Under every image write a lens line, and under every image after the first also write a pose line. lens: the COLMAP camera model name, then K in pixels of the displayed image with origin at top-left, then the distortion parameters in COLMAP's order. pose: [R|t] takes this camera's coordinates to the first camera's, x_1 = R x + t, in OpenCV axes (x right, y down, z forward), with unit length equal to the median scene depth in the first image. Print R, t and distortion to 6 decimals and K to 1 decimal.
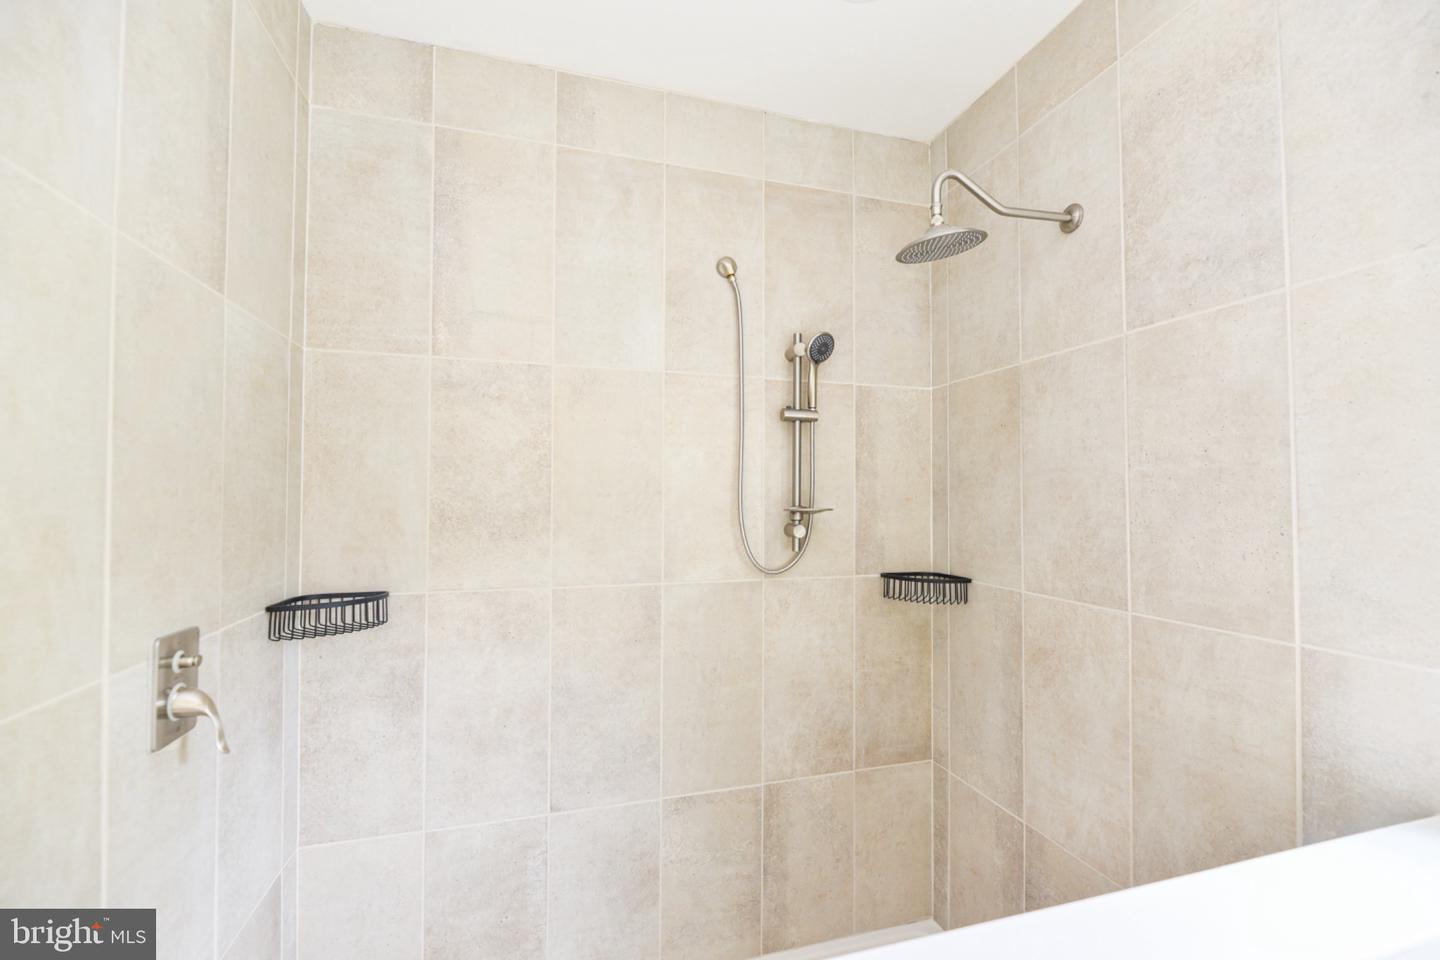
lens RADIAL K [[588.9, 0, 725.0], [0, 588.9, 484.8], [0, 0, 1]] dist [0.002254, -0.003954]
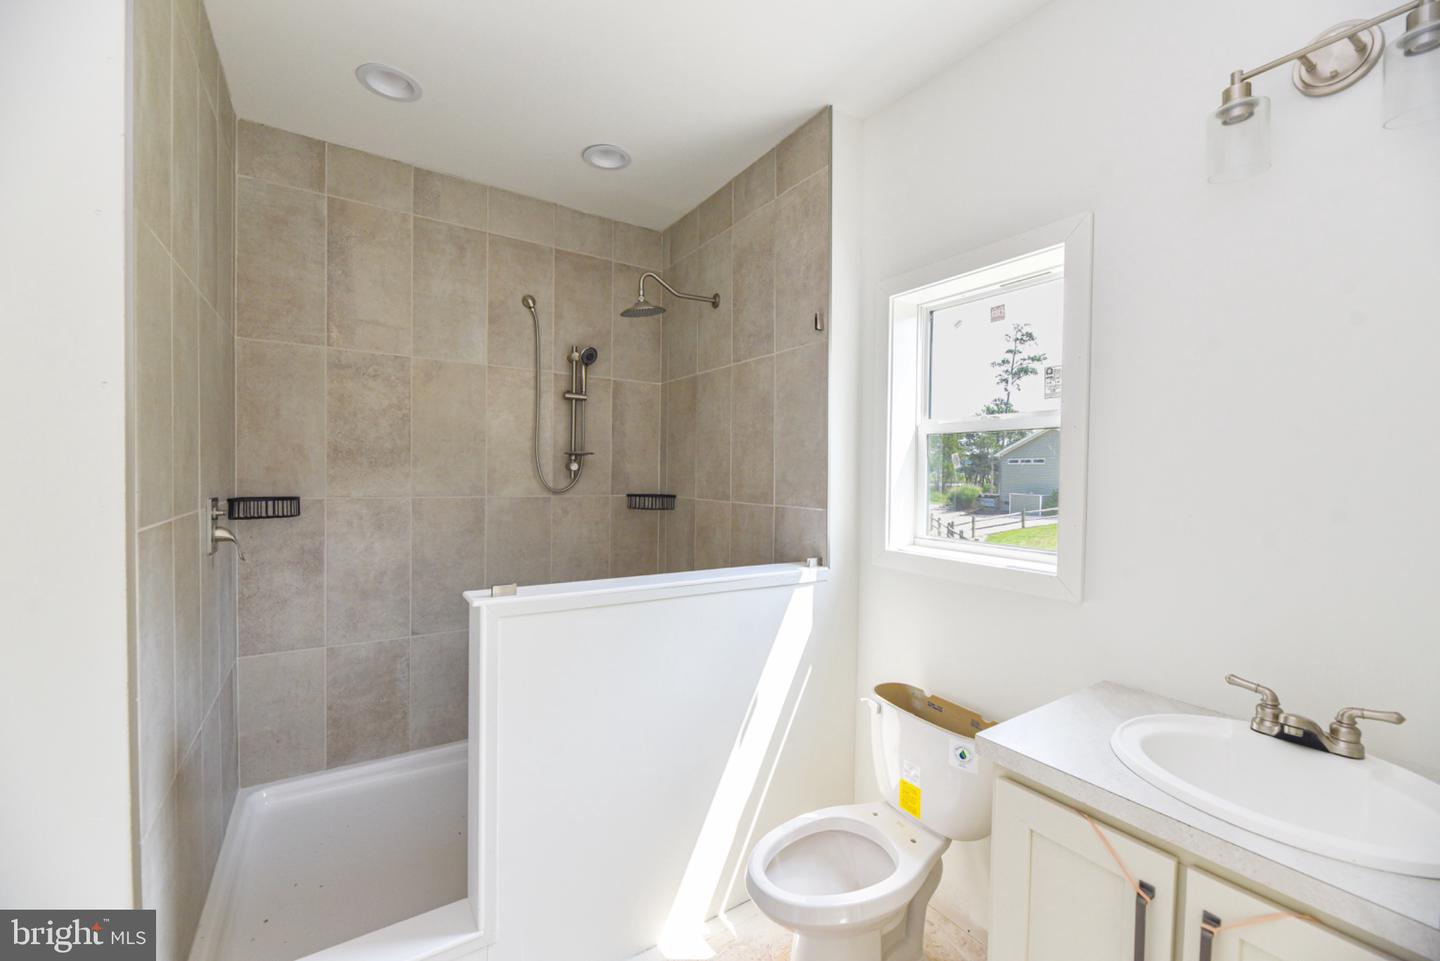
lens RADIAL K [[579.3, 0, 722.0], [0, 579.3, 485.6], [0, 0, 1]] dist [0.002640, -0.003611]
pose [[0.958747, 0.005623, 0.284204, 0.065495], [-0.017961, 0.999005, 0.040826, 0.062524], [-0.283691, -0.044246, 0.957894, -0.735896]]
